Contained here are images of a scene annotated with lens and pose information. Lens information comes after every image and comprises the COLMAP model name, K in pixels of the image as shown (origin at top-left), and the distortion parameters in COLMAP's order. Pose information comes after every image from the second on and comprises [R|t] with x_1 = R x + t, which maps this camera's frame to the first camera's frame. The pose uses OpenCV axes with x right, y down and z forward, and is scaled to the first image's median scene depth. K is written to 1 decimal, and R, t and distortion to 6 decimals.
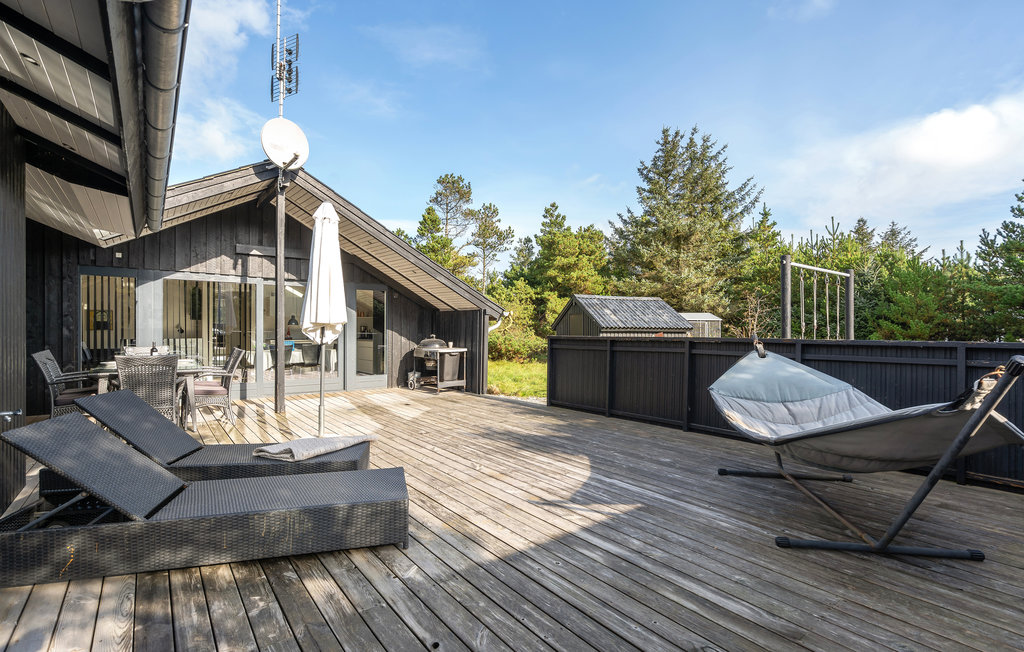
lens RADIAL K [[468.4, 0, 512.0], [0, 468.4, 326.0], [0, 0, 1]] dist [0.000022, 0.000213]
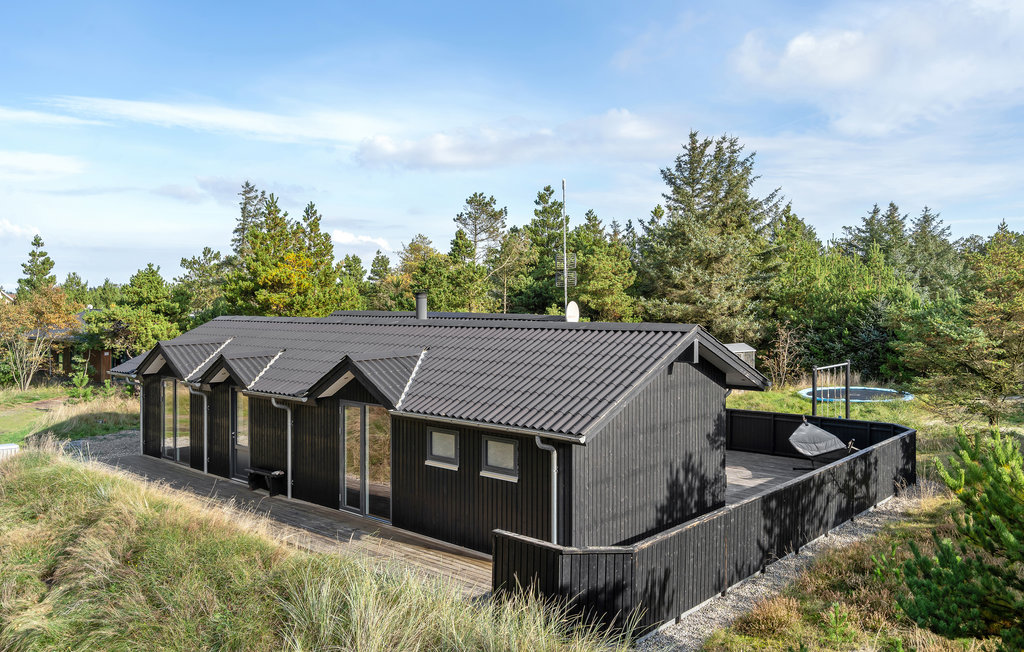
lens RADIAL K [[796.7, 0, 512.0], [0, 796.7, 326.0], [0, 0, 1]] dist [-0.009305, -0.002761]
pose [[0.985164, -0.014770, 0.170977, -0.317533], [0.007805, 0.999115, 0.041335, -0.118560], [-0.171437, -0.039387, 0.984408, -0.529919]]
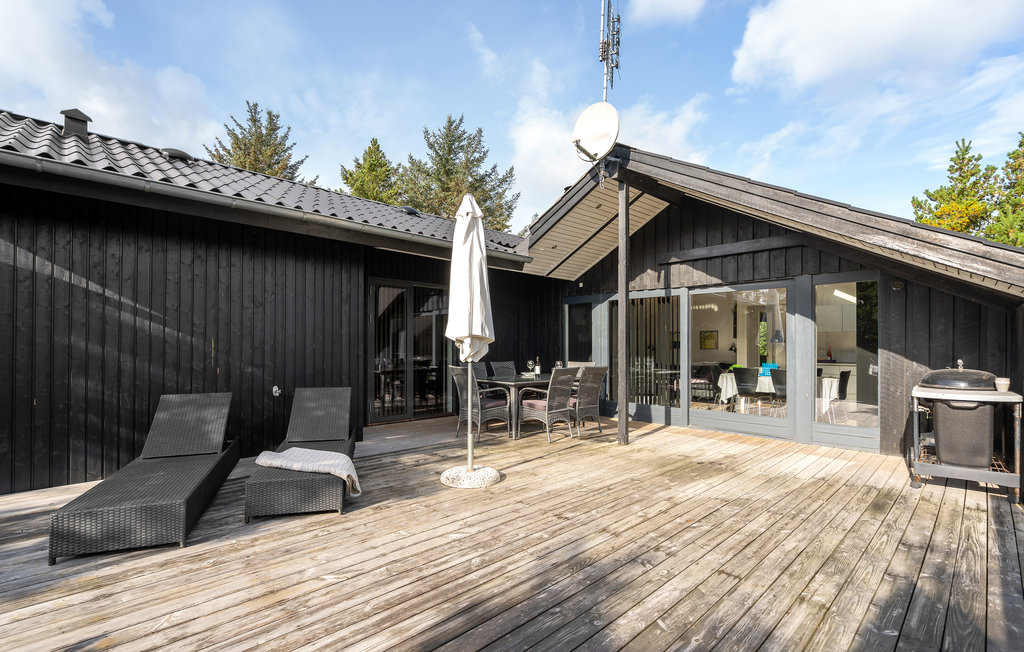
lens RADIAL K [[468.4, 0, 512.0], [0, 468.4, 326.0], [0, 0, 1]] dist [0.000022, 0.000213]
pose [[0.111917, -0.045500, -0.992675, 0.177994], [0.001407, 0.998957, -0.045629, 0.004351], [0.993717, 0.003710, 0.111864, 0.375997]]
